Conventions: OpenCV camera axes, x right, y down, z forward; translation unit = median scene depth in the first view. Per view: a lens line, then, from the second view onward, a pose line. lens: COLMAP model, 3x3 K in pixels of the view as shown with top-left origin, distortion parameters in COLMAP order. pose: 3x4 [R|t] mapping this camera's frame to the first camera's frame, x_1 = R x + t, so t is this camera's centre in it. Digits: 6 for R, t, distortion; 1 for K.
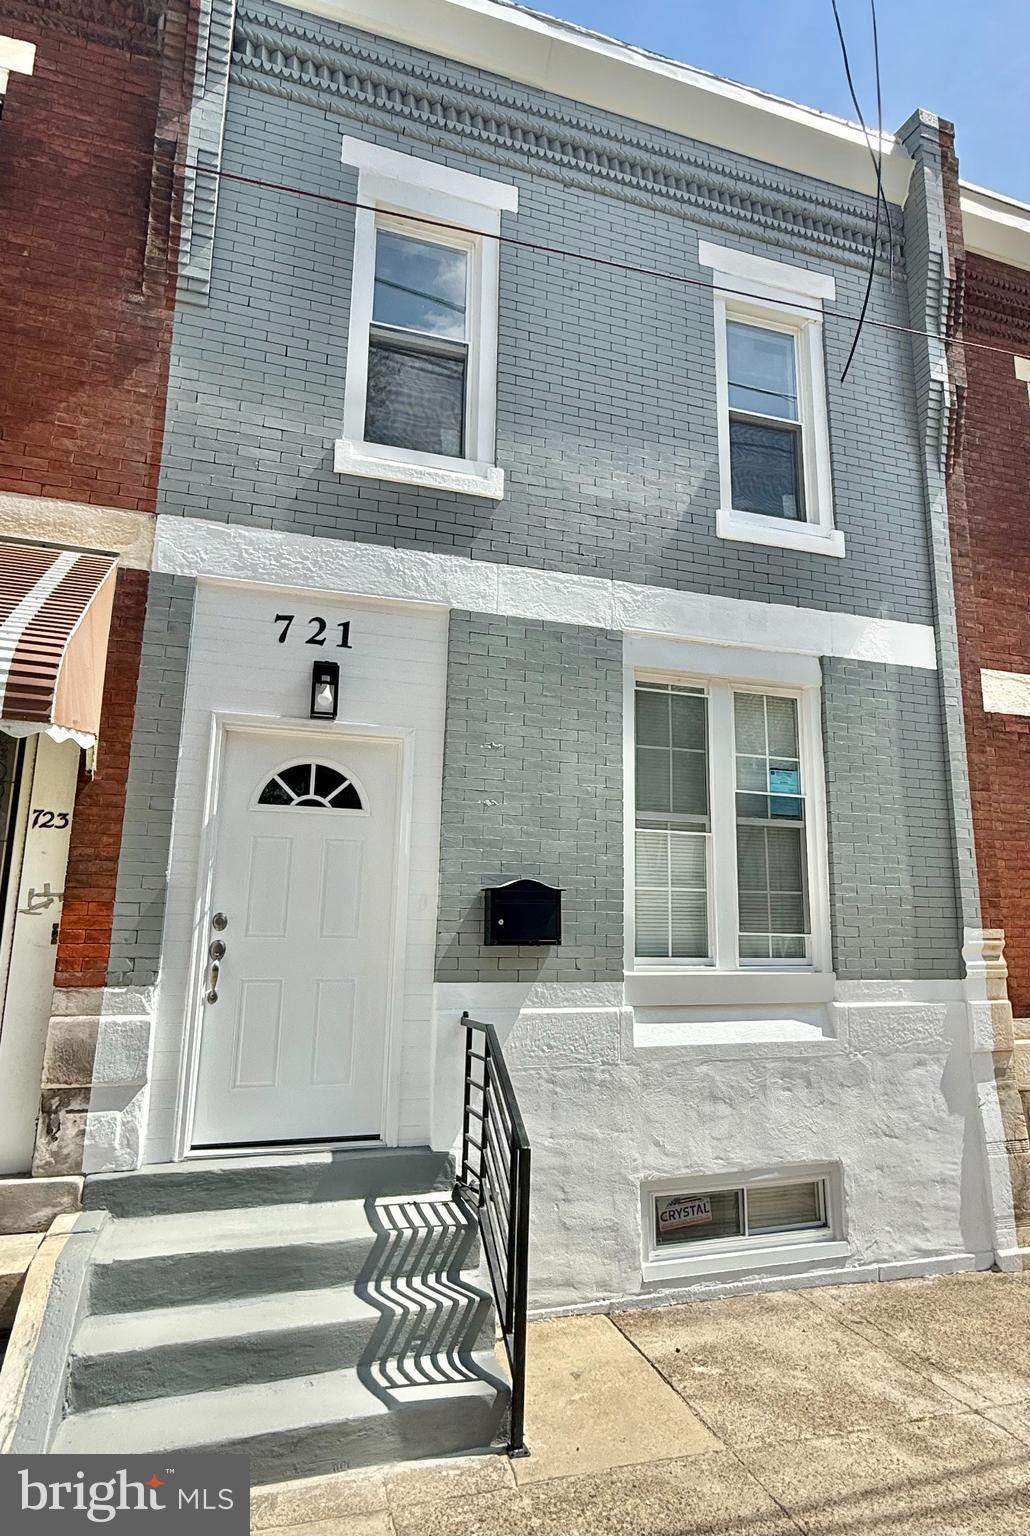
lens RADIAL K [[886.2, 0, 515.0], [0, 886.2, 761.9], [0, 0, 1]] dist [-0.000398, 0.000360]
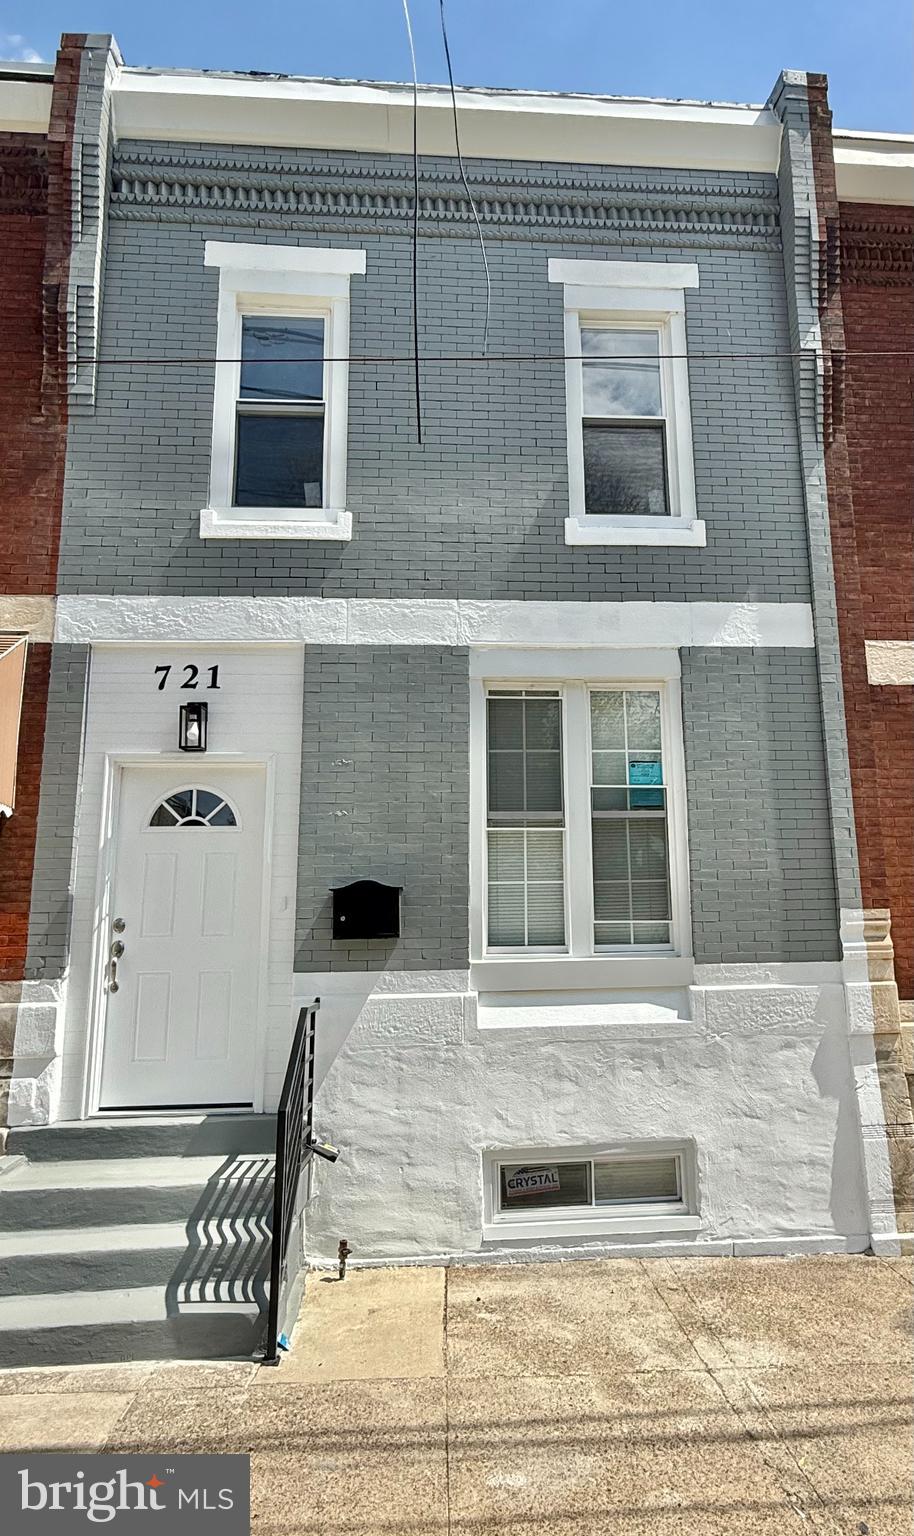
lens RADIAL K [[869.9, 0, 459.0], [0, 869.9, 774.1], [0, 0, 1]] dist [-0.000699, 0.001220]
pose [[0.968391, -0.071604, -0.238937, 0.375293], [0.074895, 0.997180, 0.004711, 0.002279], [0.237926, -0.022458, 0.971024, -0.037426]]
